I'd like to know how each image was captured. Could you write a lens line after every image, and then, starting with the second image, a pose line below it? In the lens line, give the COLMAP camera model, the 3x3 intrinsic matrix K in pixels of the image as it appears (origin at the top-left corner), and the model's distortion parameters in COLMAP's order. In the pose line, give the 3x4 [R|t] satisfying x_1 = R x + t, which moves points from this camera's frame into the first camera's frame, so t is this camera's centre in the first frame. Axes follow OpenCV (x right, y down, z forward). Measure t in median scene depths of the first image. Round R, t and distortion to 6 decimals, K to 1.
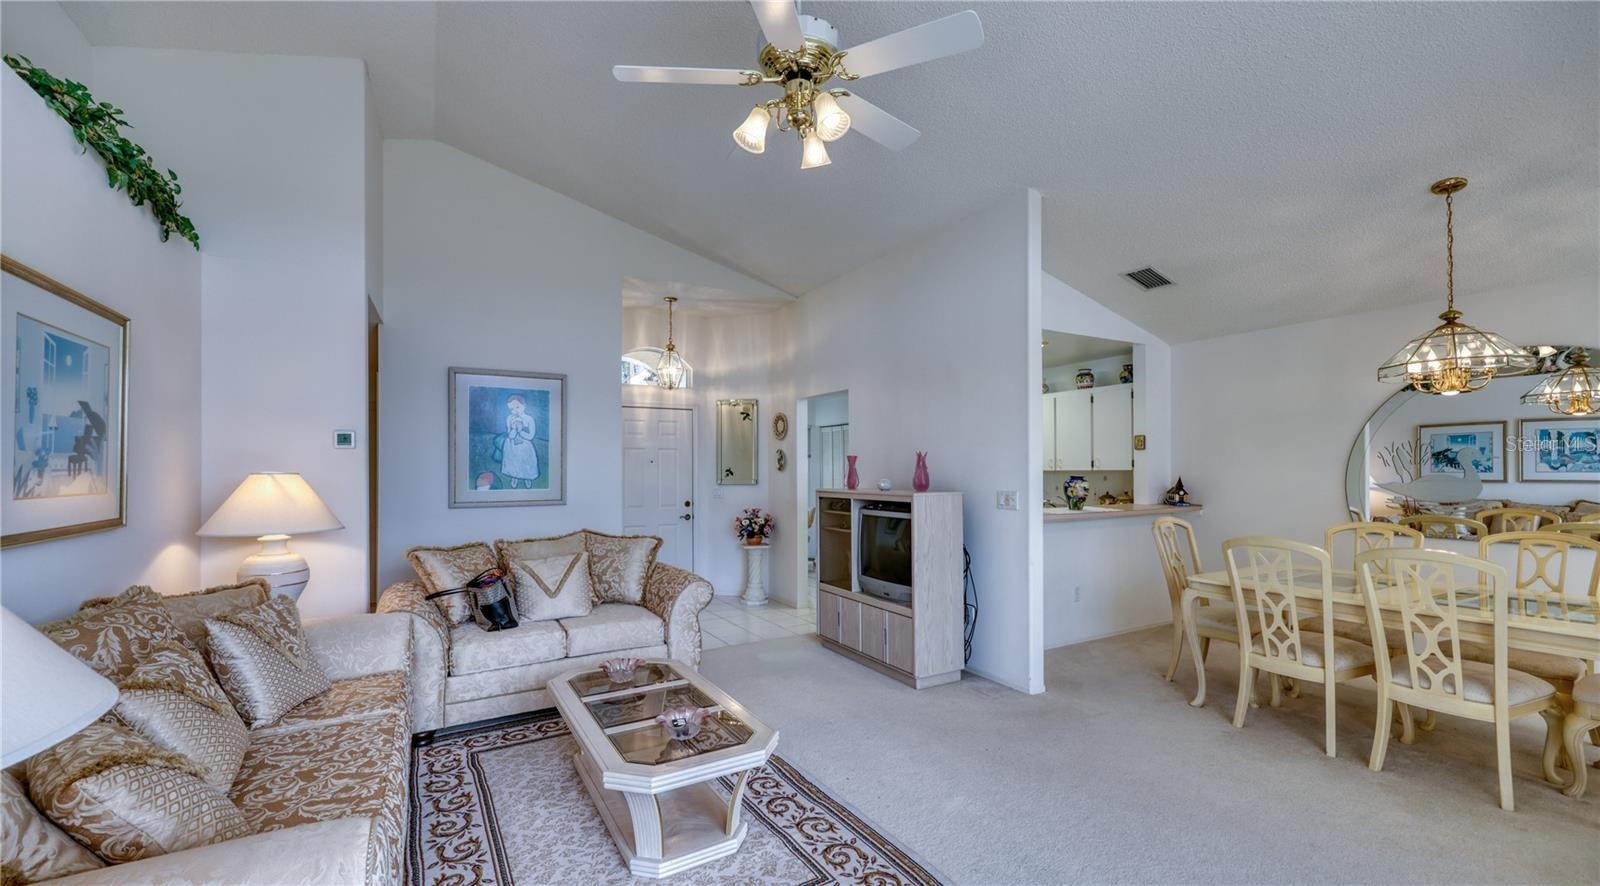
lens RADIAL K [[643.5, 0, 790.2], [0, 643.5, 463.1], [0, 0, 1]] dist [0.001699, 0.000217]
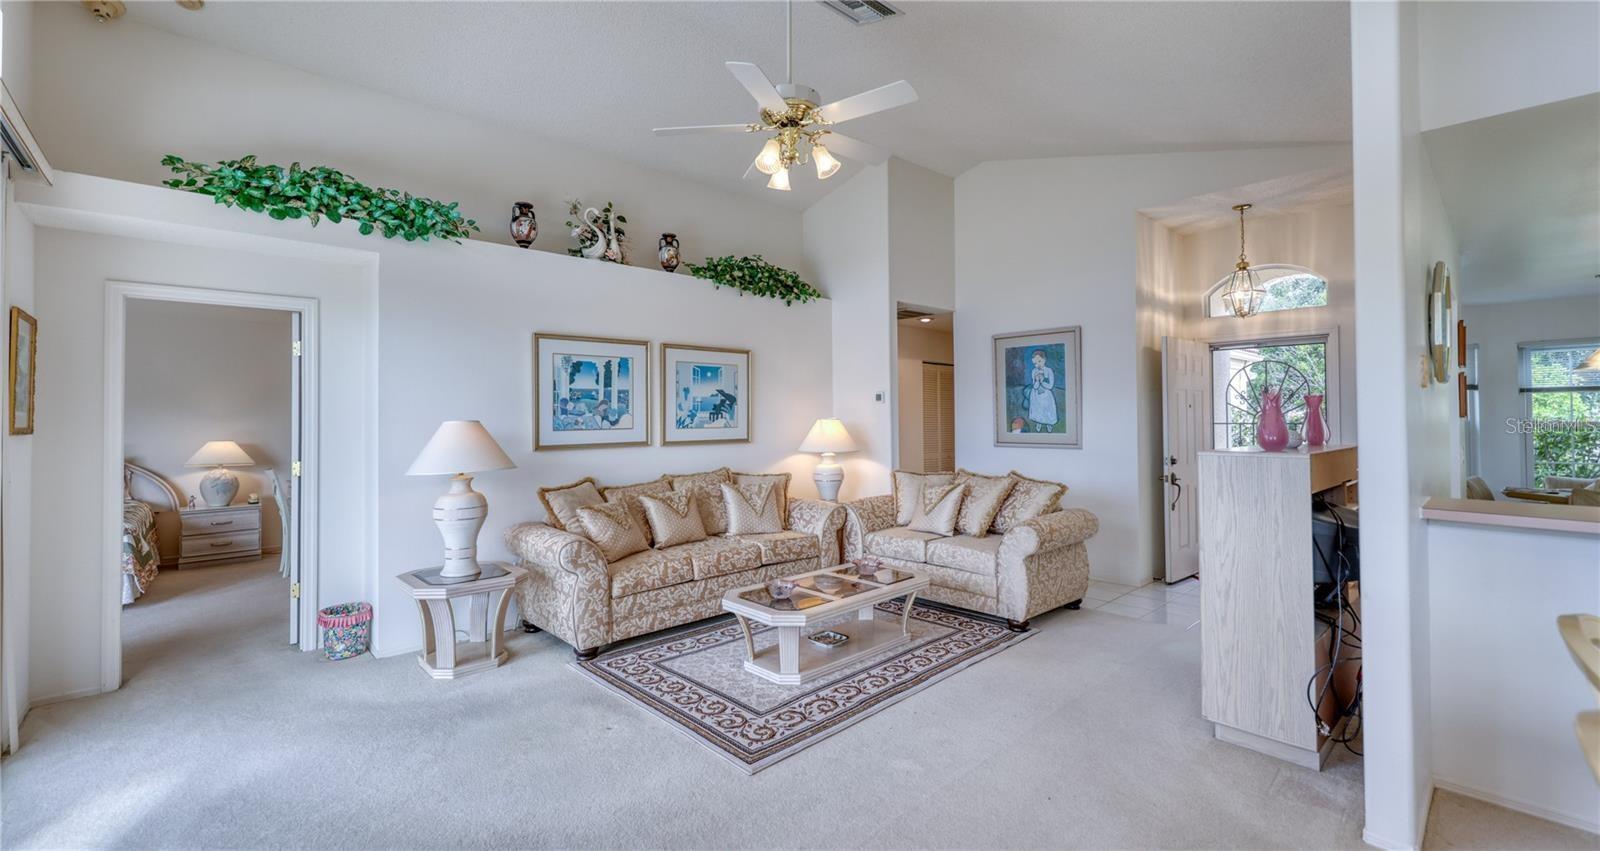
lens RADIAL K [[655.9, 0, 810.9], [0, 655.9, 408.6], [0, 0, 1]] dist [-0.004184, -0.000763]
pose [[0.225928, -0.009825, -0.974094, 0.640311], [0.014479, 0.999873, -0.006727, -0.000744], [0.974036, -0.012584, 0.226042, 0.349265]]
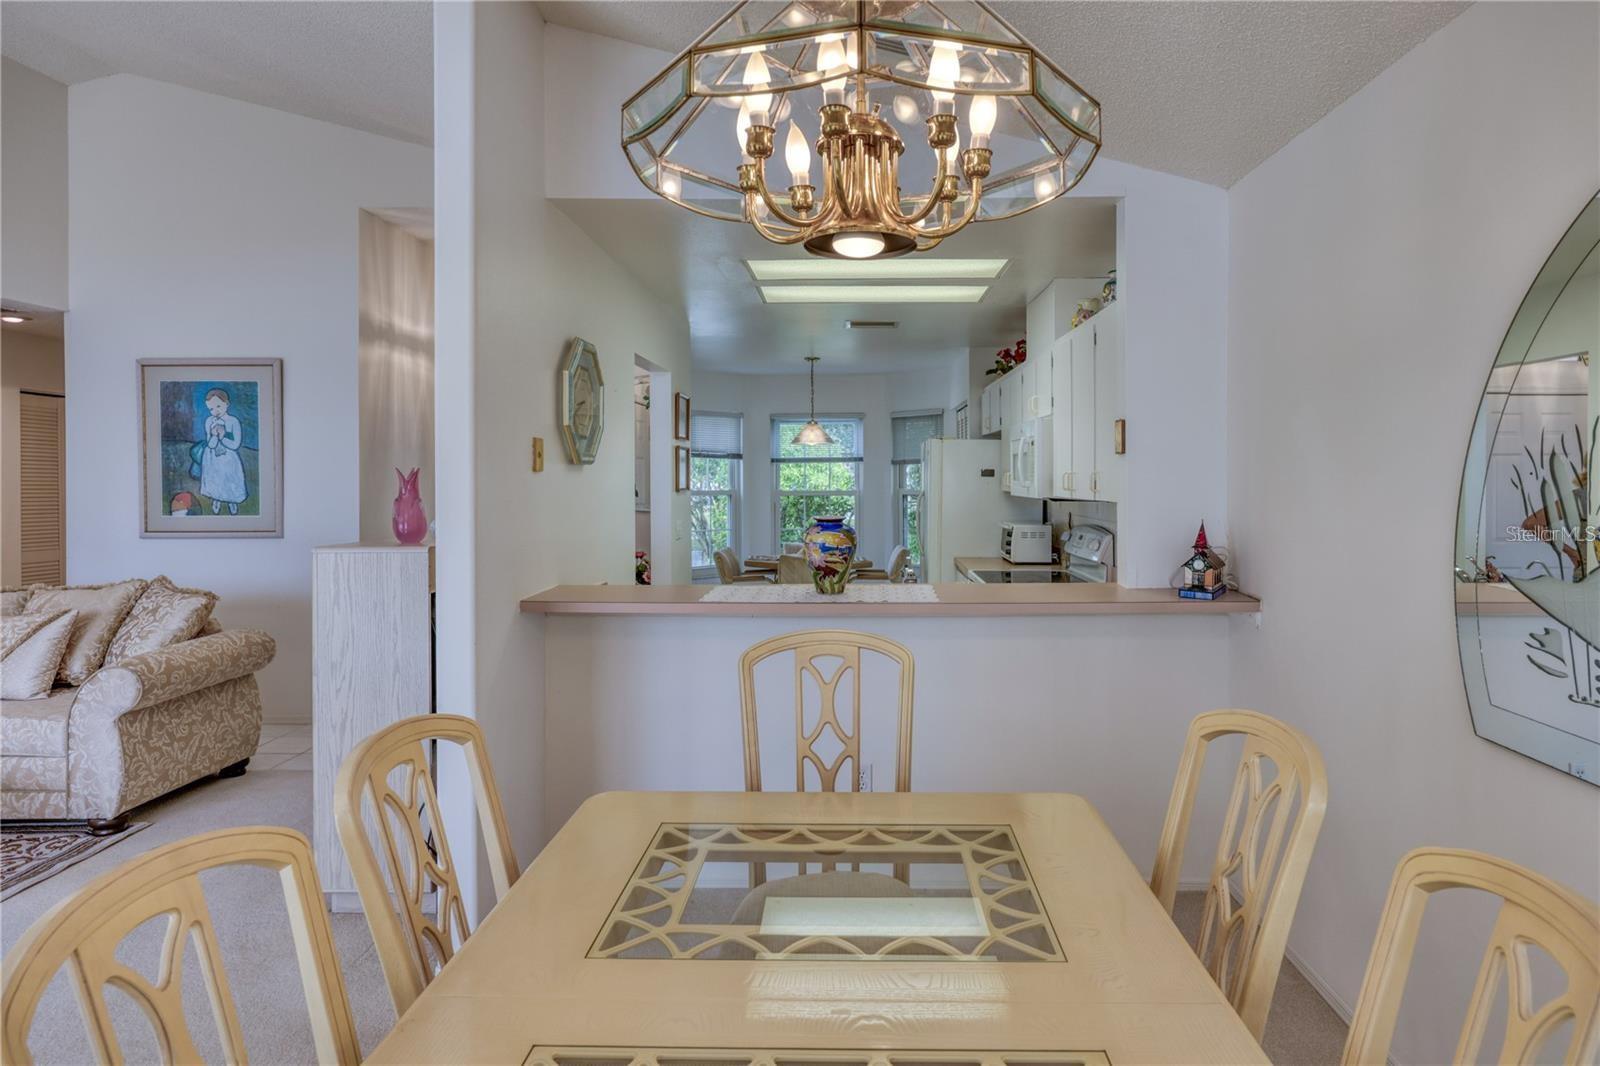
lens RADIAL K [[924.7, 0, 858.0], [0, 924.7, 472.7], [0, 0, 1]] dist [-0.000177, -0.000444]
pose [[0.864494, 0.002792, -0.502635, 0.791794], [0.003679, 0.999923, 0.011883, -0.019960], [0.502630, -0.012122, 0.864417, 0.454294]]
